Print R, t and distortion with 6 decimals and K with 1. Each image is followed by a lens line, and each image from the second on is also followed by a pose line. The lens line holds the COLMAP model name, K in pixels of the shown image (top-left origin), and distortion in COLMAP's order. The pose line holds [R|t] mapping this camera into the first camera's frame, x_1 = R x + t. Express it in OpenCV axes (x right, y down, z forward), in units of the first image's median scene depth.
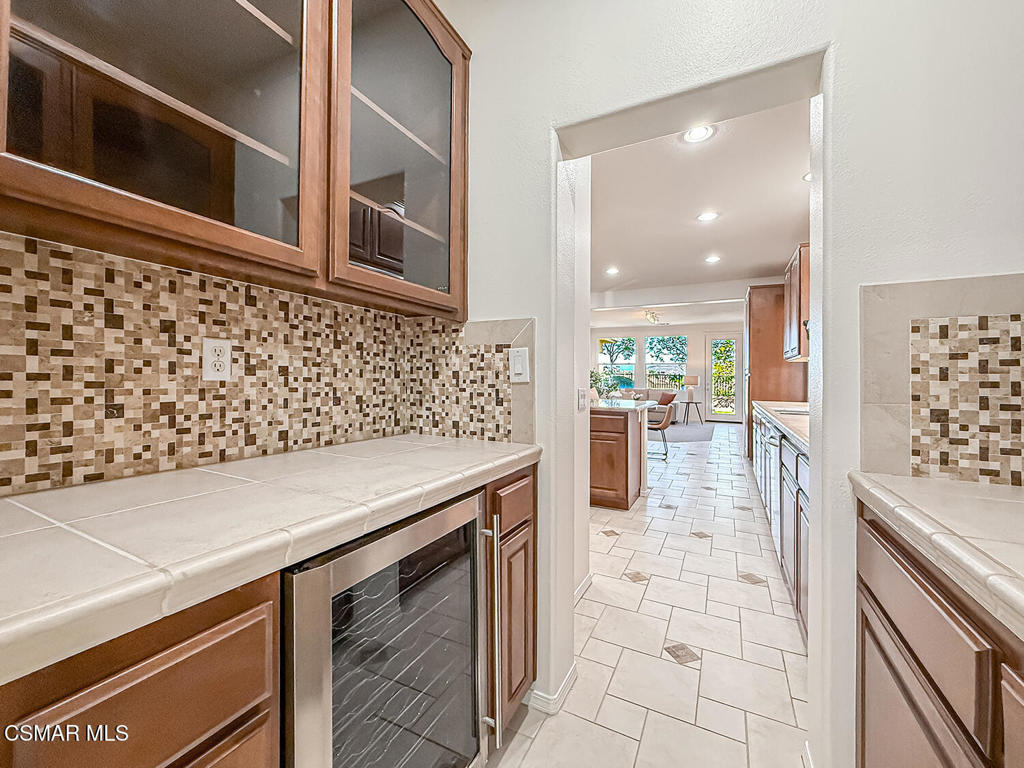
lens RADIAL K [[421.3, 0, 500.8], [0, 421.3, 375.7], [0, 0, 1]] dist [-0.003232, 0.000794]
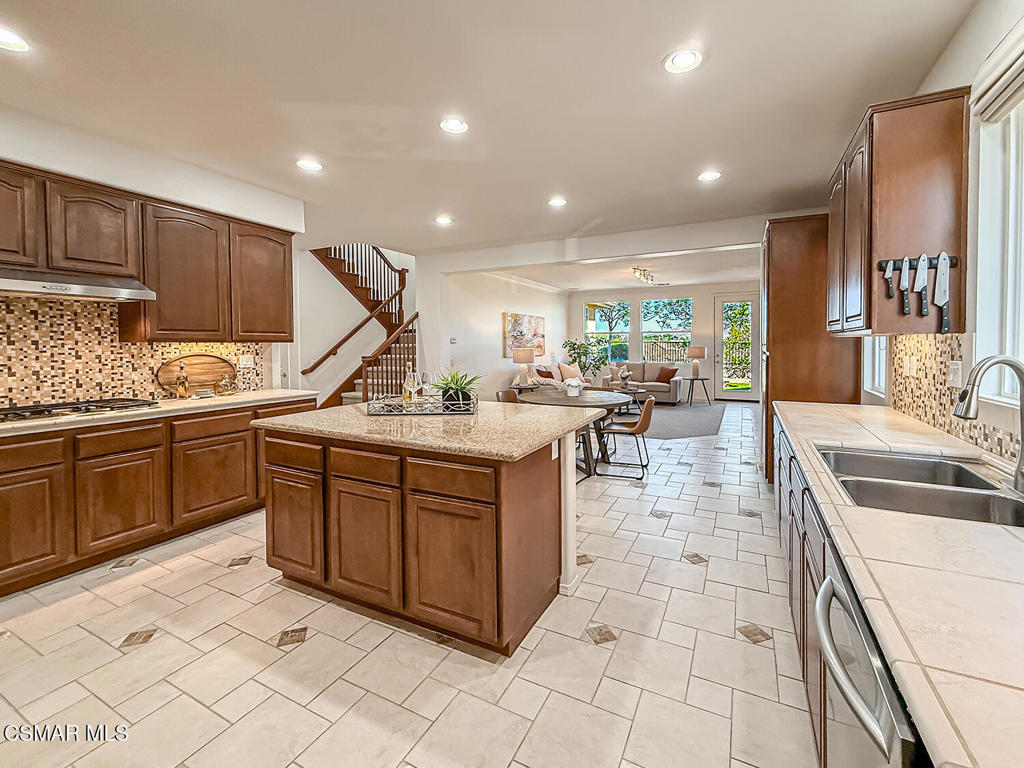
lens RADIAL K [[421.3, 0, 487.4], [0, 421.3, 353.6], [0, 0, 1]] dist [-0.003232, 0.000794]
pose [[0.998366, -0.009372, -0.056367, 0.111728], [0.010890, 0.999585, 0.026679, -0.015640], [0.056093, -0.027250, 0.998054, 0.187662]]
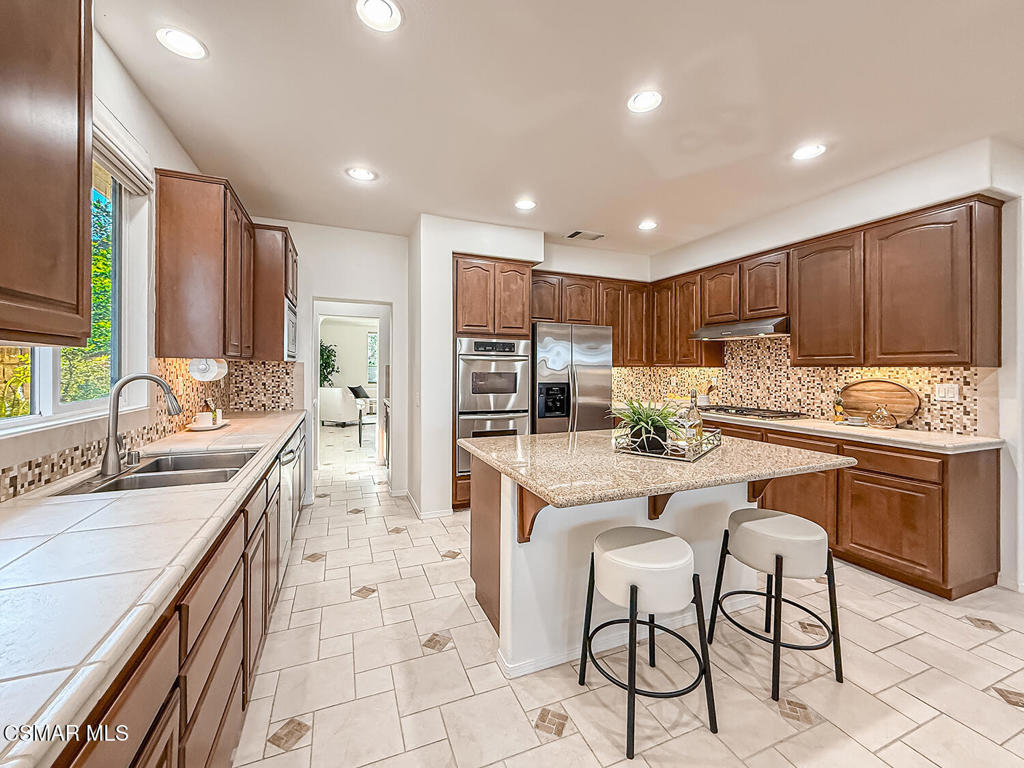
lens RADIAL K [[421.3, 0, 514.7], [0, 421.3, 368.7], [0, 0, 1]] dist [-0.003232, 0.000794]
pose [[-0.638123, -0.011699, -0.769845, 0.550133], [-0.006687, 0.999931, -0.009654, -0.006007], [0.769905, -0.001012, -0.638157, 1.069947]]
